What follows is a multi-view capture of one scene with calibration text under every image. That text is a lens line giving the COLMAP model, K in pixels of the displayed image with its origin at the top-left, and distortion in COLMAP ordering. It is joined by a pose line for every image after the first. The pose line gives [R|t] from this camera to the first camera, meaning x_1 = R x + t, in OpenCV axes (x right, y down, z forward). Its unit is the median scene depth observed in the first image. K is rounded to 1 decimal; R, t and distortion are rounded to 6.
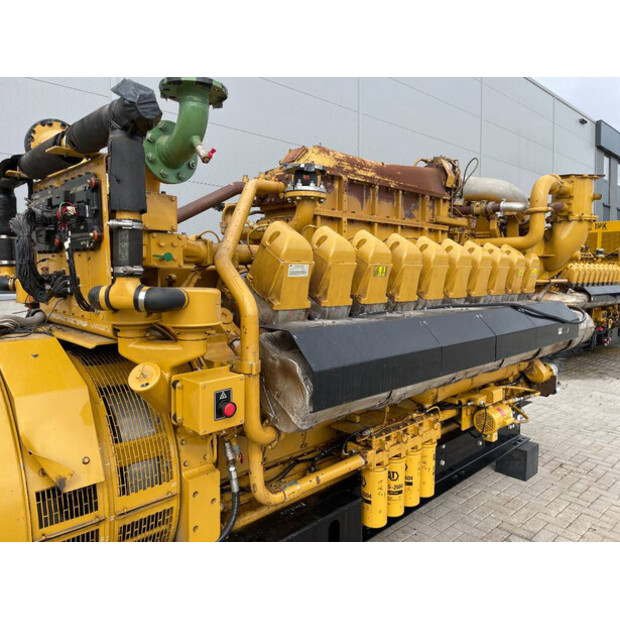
lens RADIAL K [[468.7, 0, 312.2], [0, 468.7, 311.1], [0, 0, 1]] dist [0.085122, -0.107785]
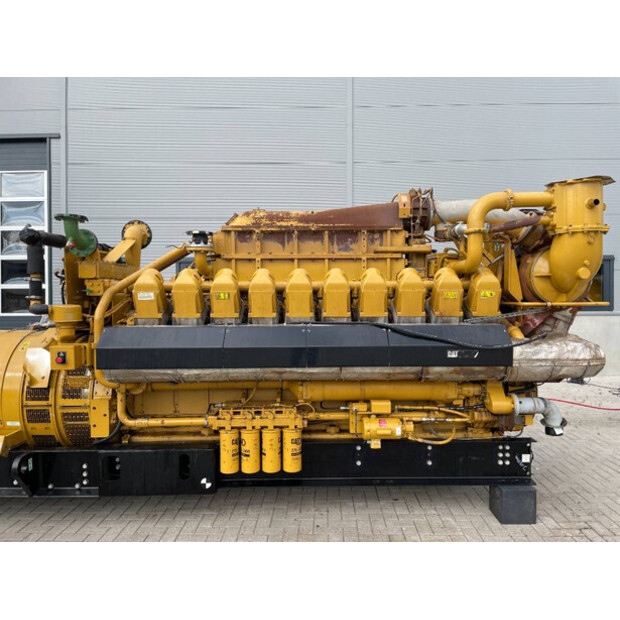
lens RADIAL K [[468.7, 0, 316.1], [0, 468.7, 311.8], [0, 0, 1]] dist [0.085122, -0.107785]
pose [[0.725151, 0.011444, -0.688495, 1.182830], [-0.047644, 0.998300, -0.033587, 0.001108], [0.686940, 0.057158, 0.724463, 0.109568]]
